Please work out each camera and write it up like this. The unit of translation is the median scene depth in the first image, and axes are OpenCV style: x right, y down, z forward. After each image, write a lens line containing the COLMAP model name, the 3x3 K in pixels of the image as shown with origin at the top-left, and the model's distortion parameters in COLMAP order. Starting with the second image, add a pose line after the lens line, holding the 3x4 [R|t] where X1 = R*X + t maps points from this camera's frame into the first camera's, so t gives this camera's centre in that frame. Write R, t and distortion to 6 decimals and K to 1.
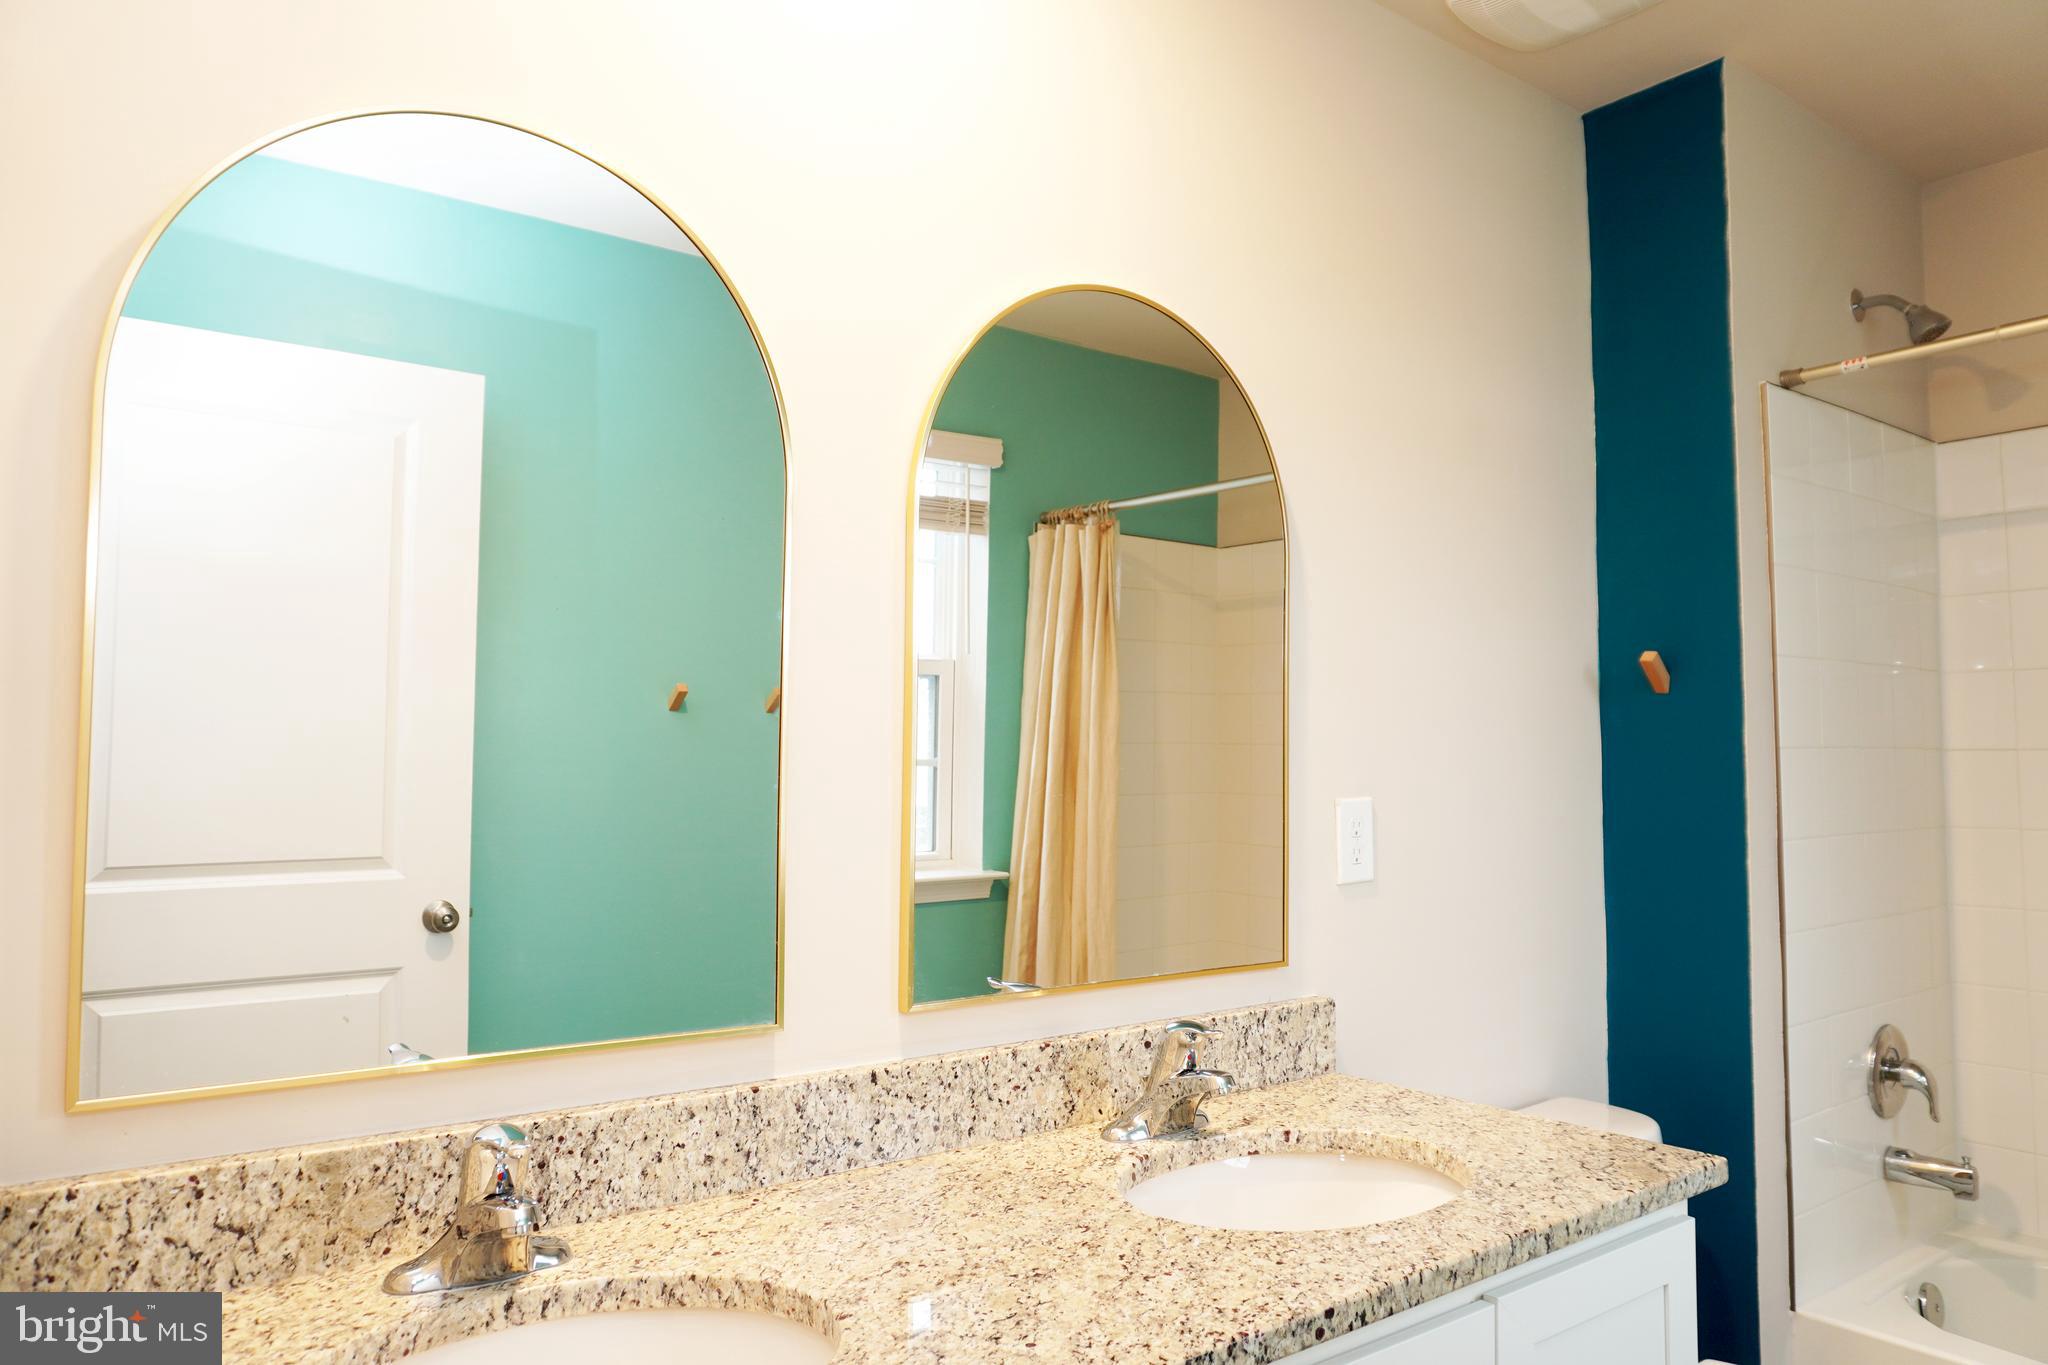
lens RADIAL K [[1346.4, 0, 1029.0], [0, 1346.4, 686.6], [0, 0, 1]] dist [-0.038308, 0.018855]
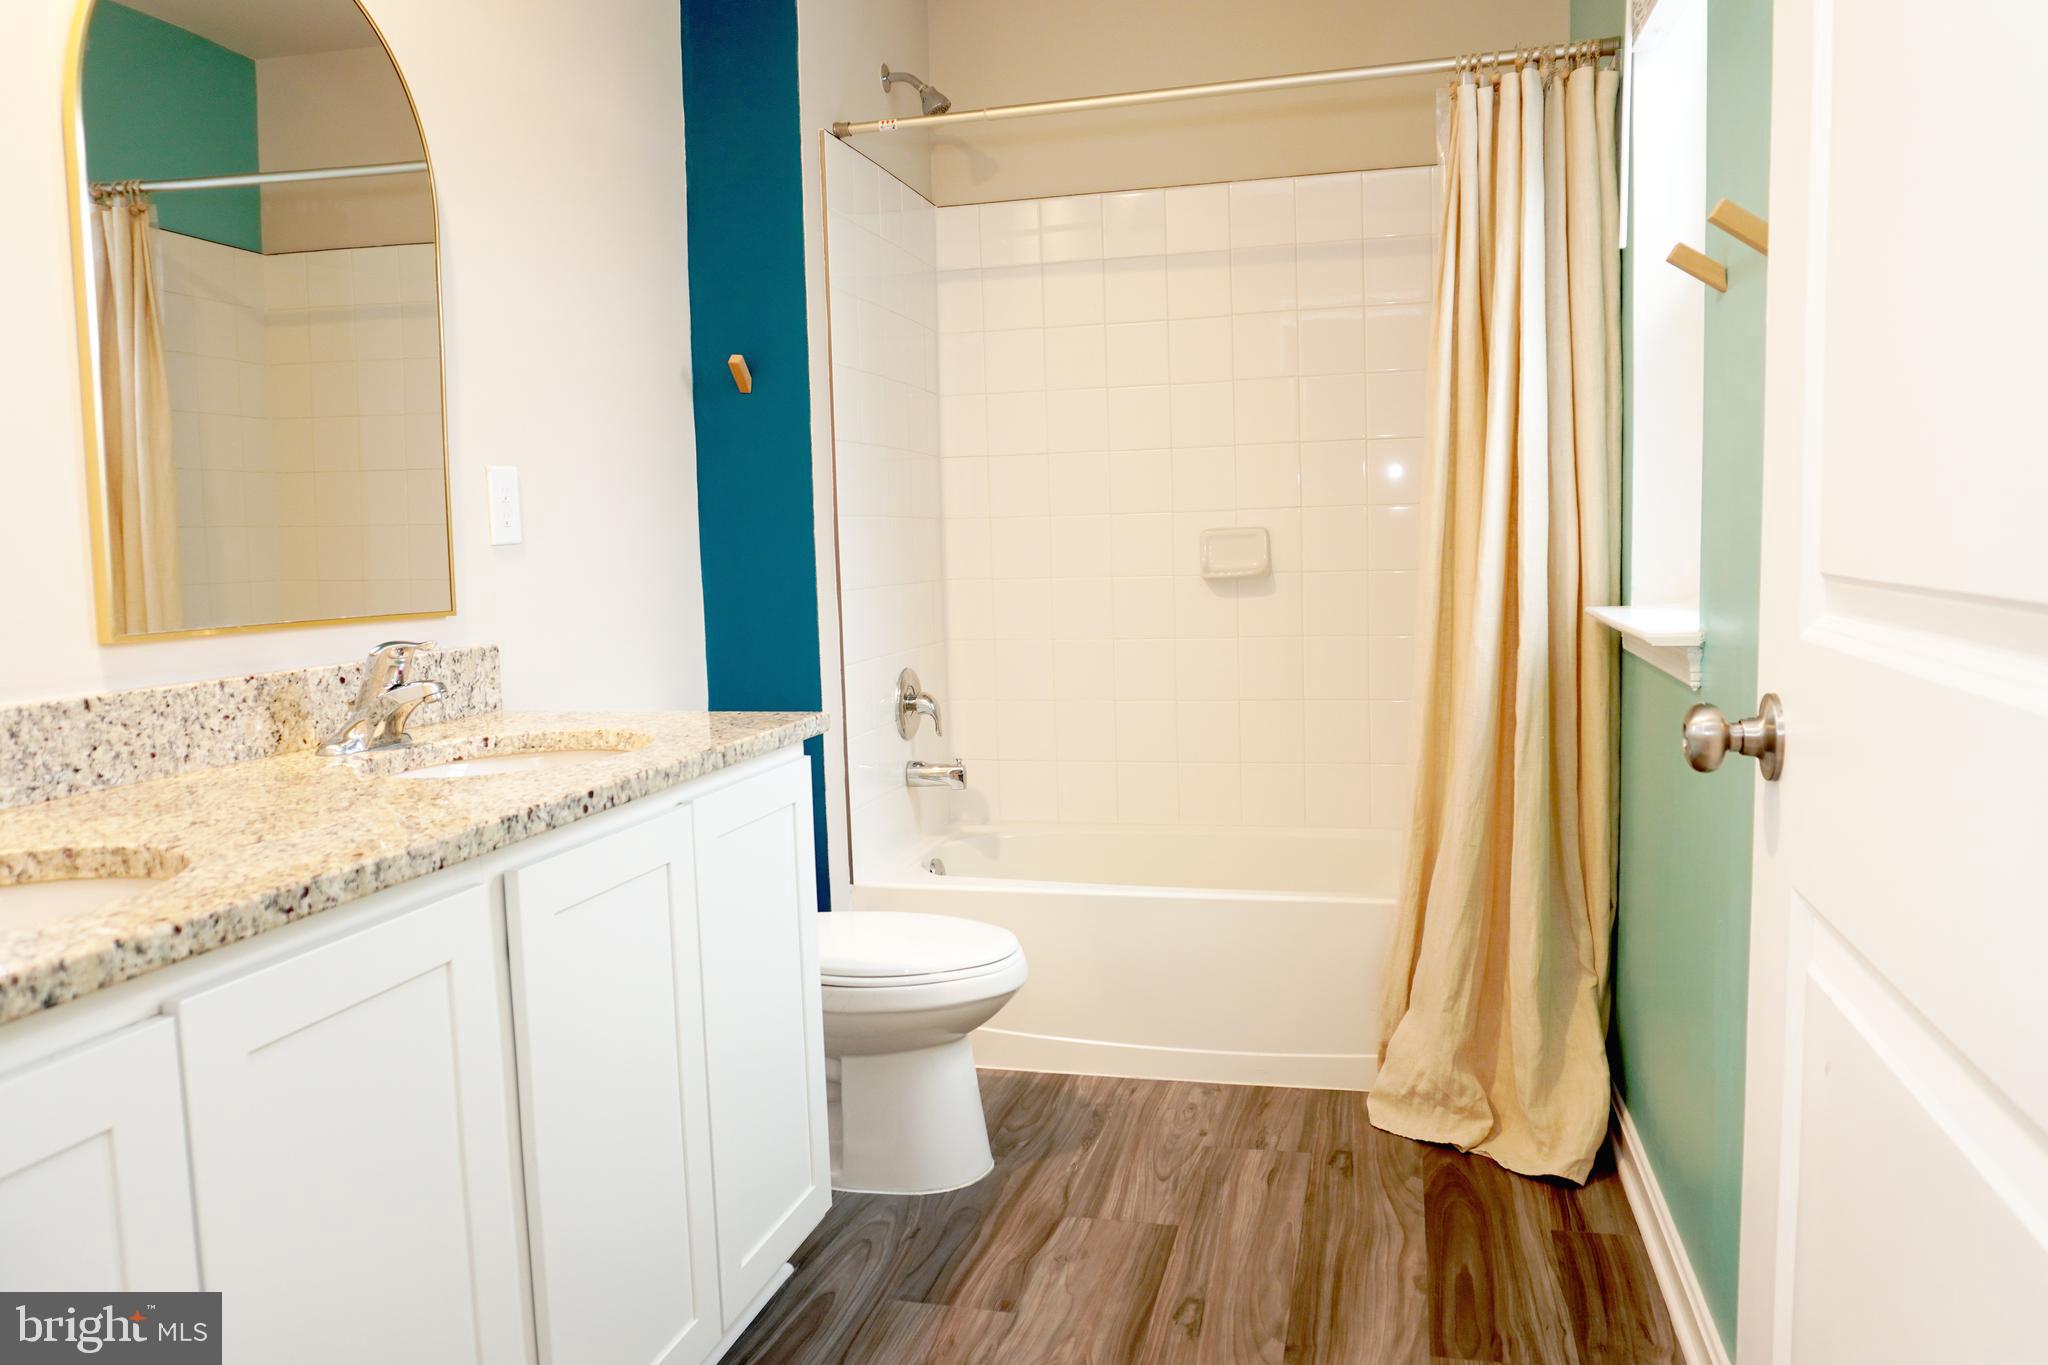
lens RADIAL K [[1439.5, 0, 1025.9], [0, 1439.5, 674.9], [0, 0, 1]] dist [-0.051579, 0.010524]
pose [[0.775646, -0.080676, 0.625991, -0.179202], [-0.008442, 0.990383, 0.138098, 0.094783], [-0.631112, -0.112400, 0.767505, -0.183287]]
